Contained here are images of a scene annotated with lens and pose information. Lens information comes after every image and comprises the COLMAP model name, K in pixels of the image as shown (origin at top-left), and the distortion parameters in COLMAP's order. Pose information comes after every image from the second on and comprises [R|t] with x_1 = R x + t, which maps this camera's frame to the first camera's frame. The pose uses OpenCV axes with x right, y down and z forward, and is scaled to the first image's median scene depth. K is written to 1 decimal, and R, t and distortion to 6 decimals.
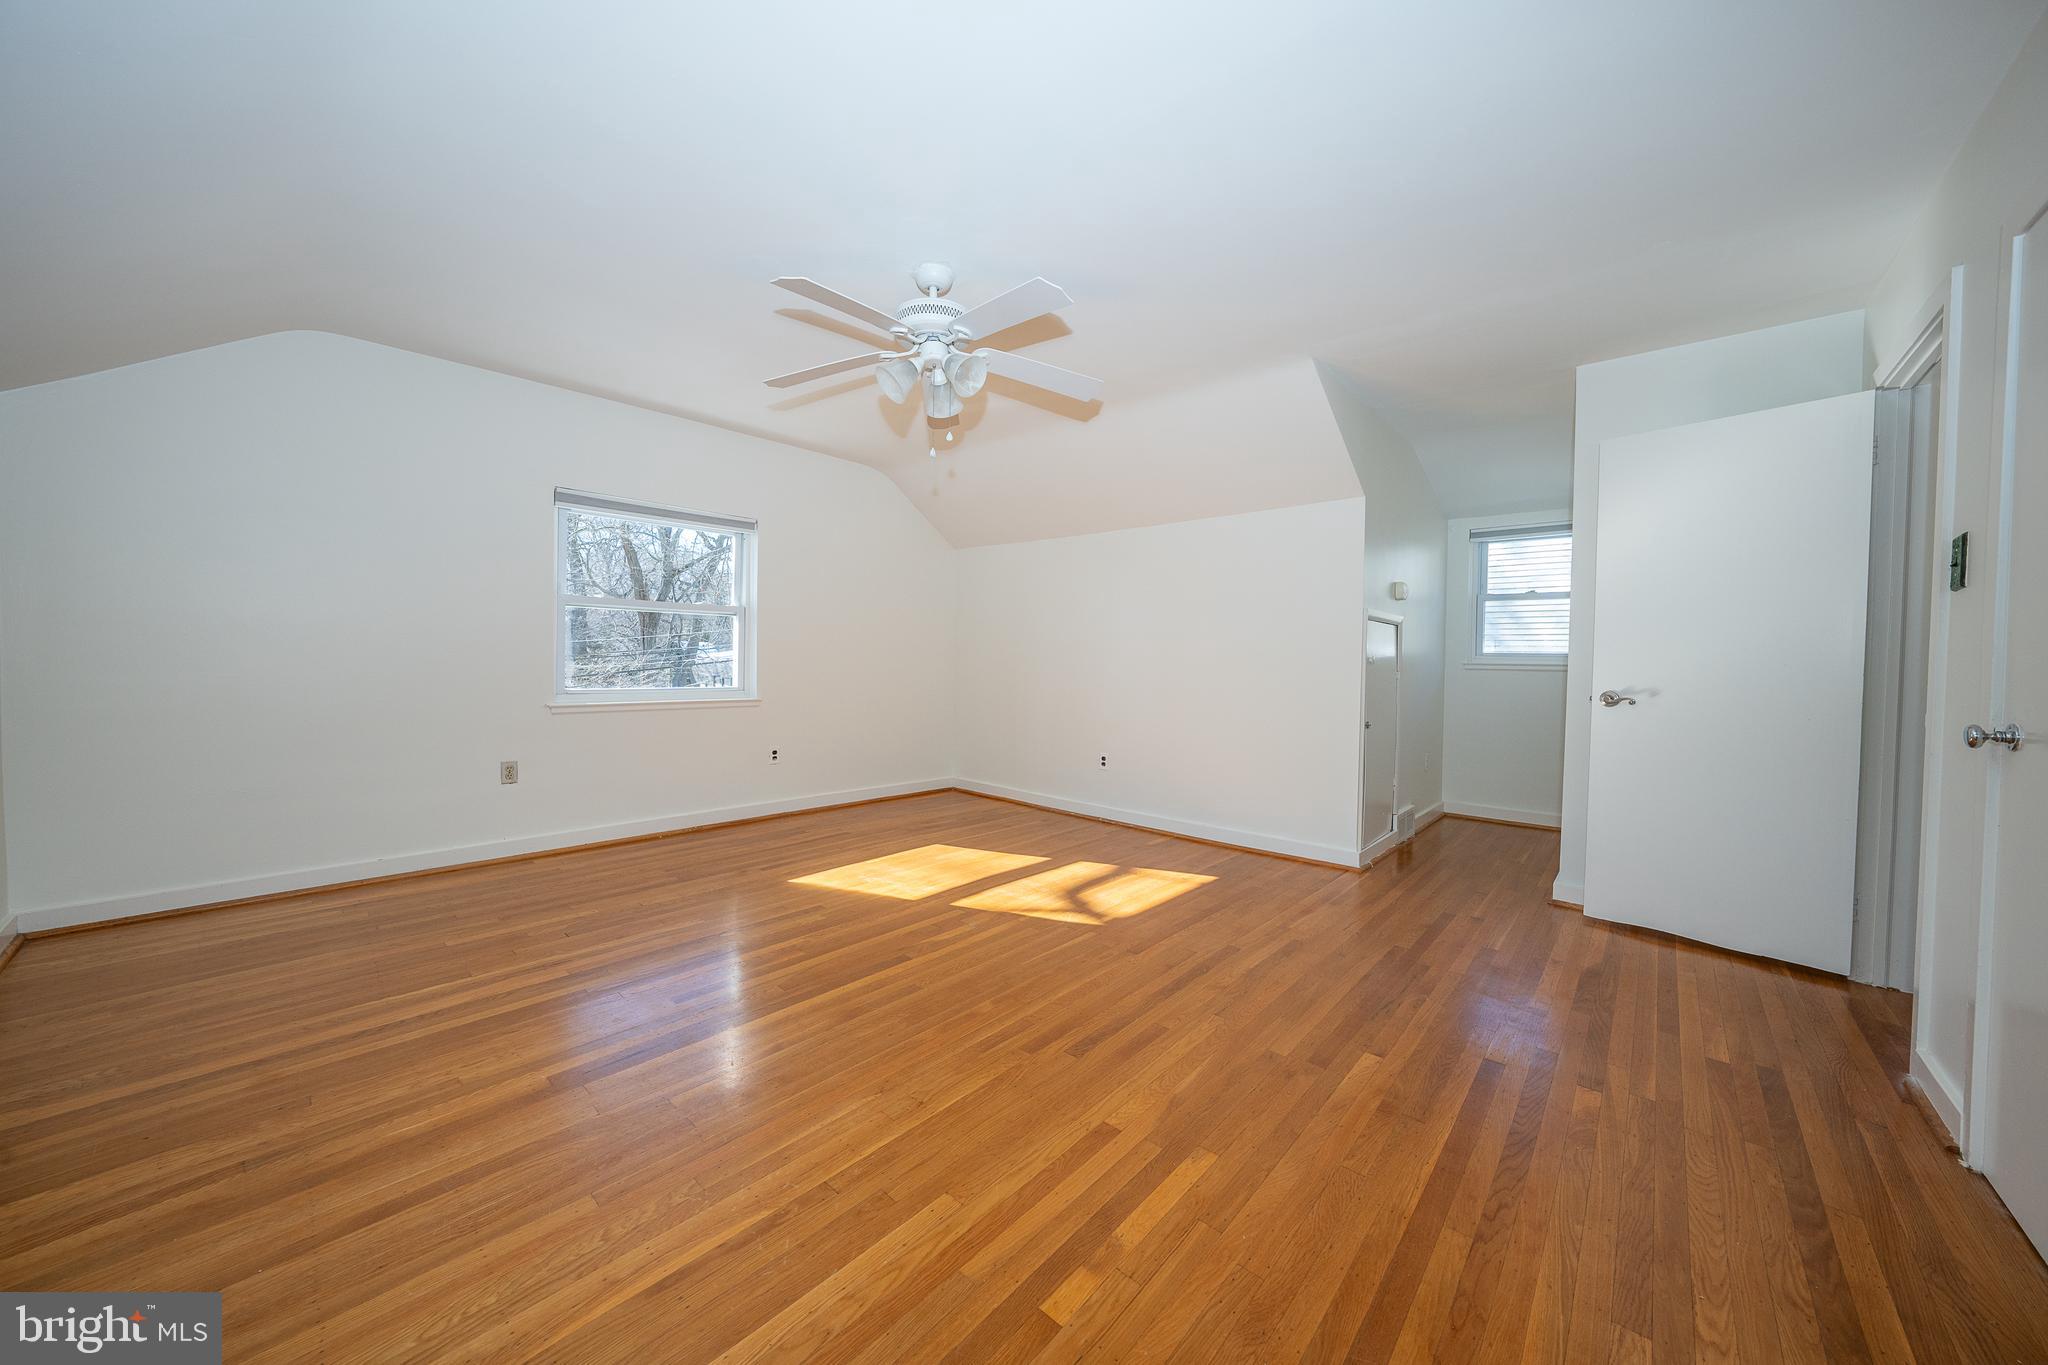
lens RADIAL K [[702.4, 0, 1026.7], [0, 702.4, 674.8], [0, 0, 1]] dist [-0.030248, 0.006993]
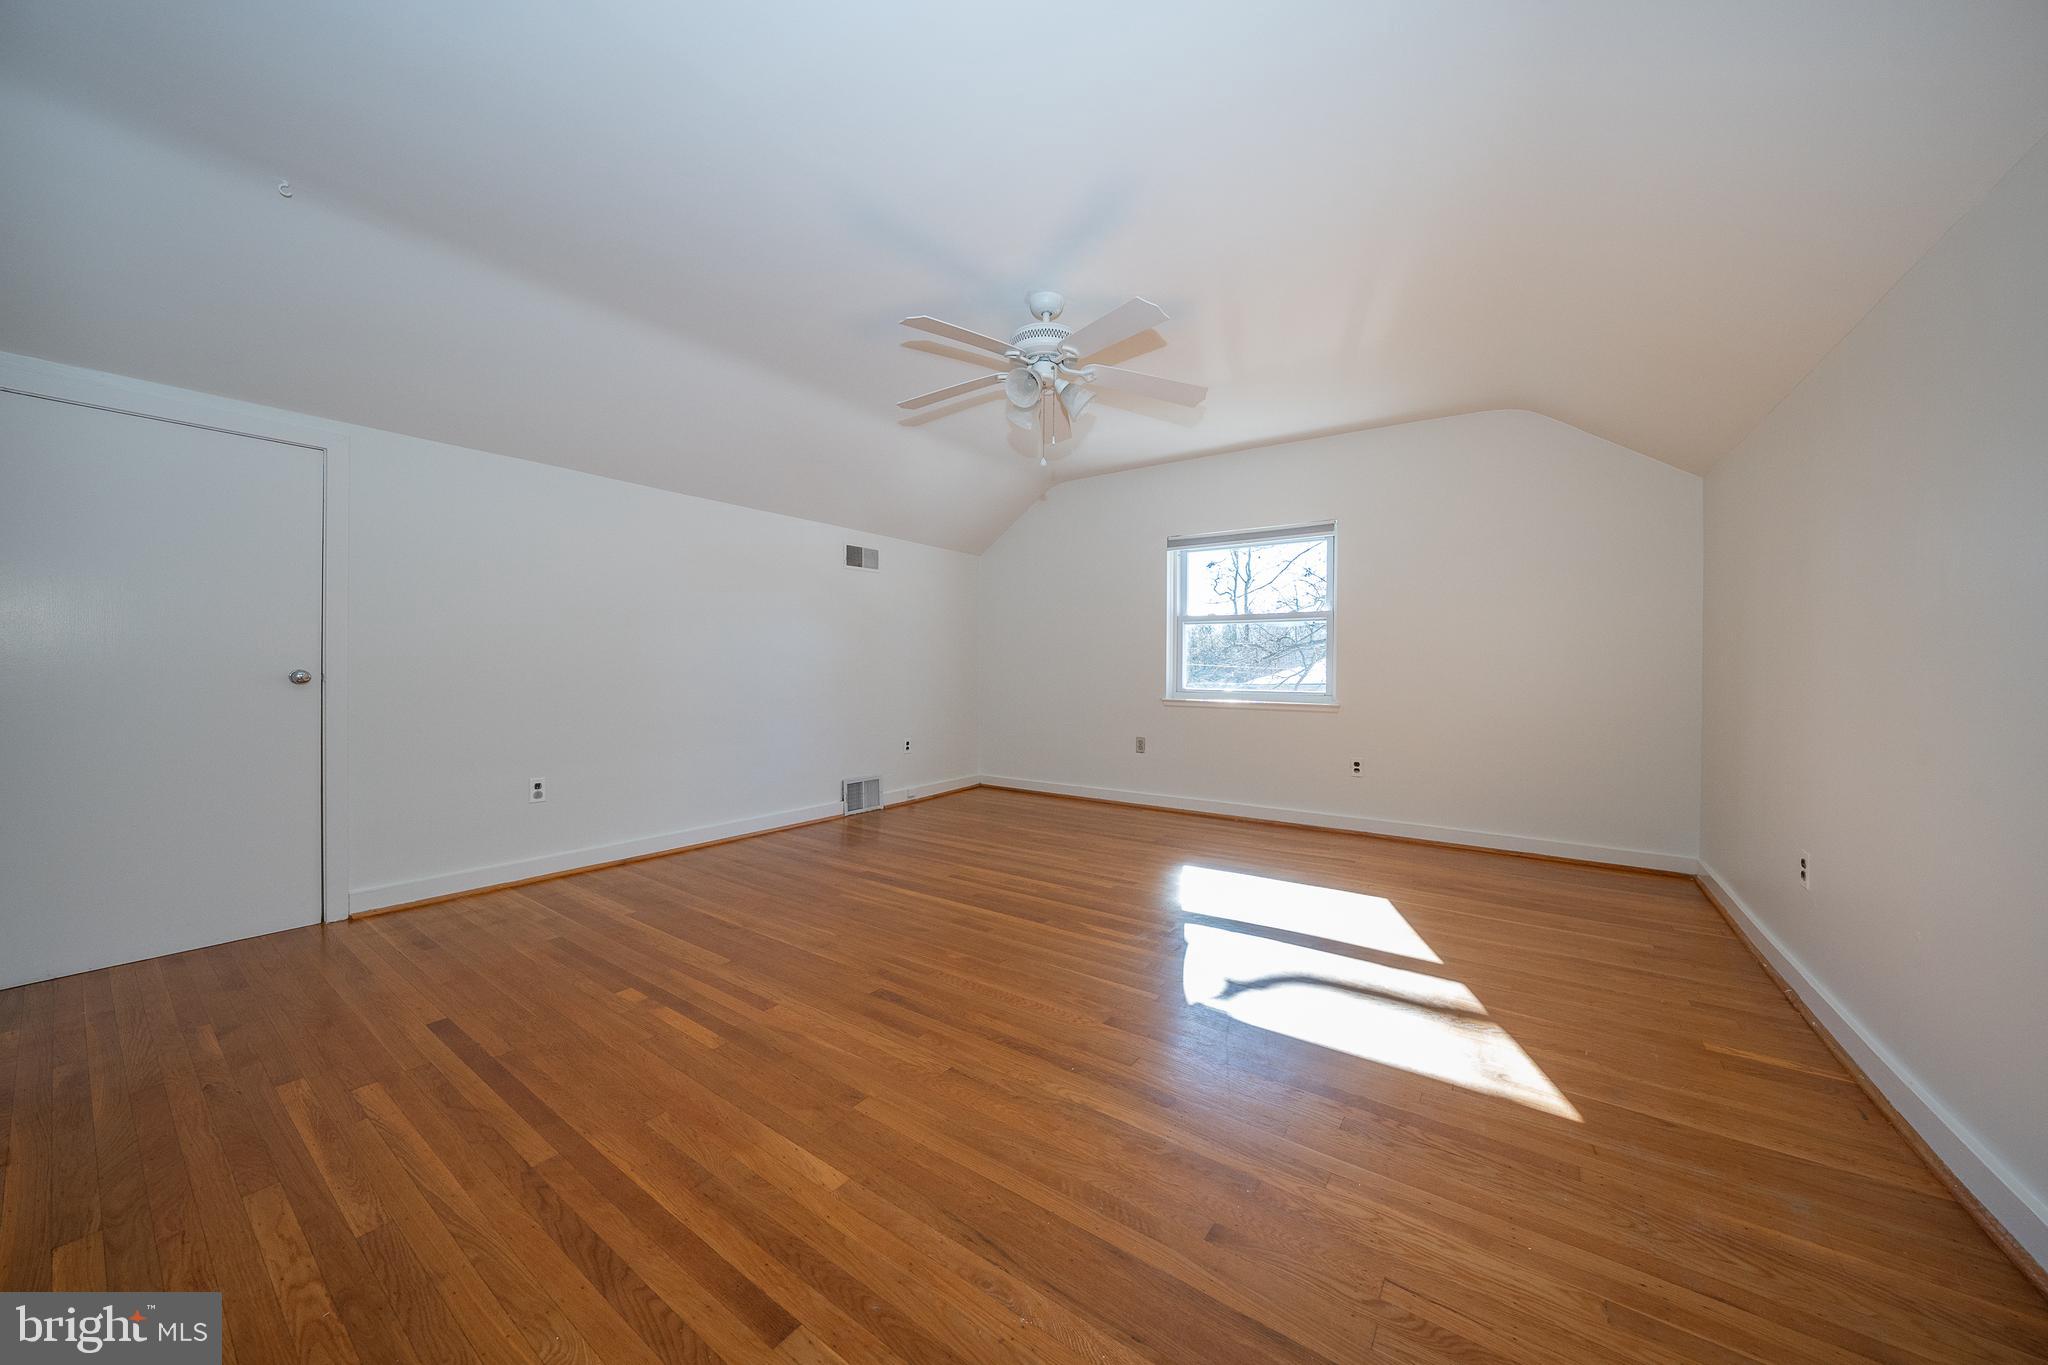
lens RADIAL K [[702.4, 0, 1026.7], [0, 702.4, 674.8], [0, 0, 1]] dist [-0.030248, 0.006993]
pose [[0.129610, -0.007814, -0.991534, 1.148104], [-0.027120, 0.999567, -0.011422, 0.035253], [0.991194, 0.028371, 0.129342, 1.015801]]
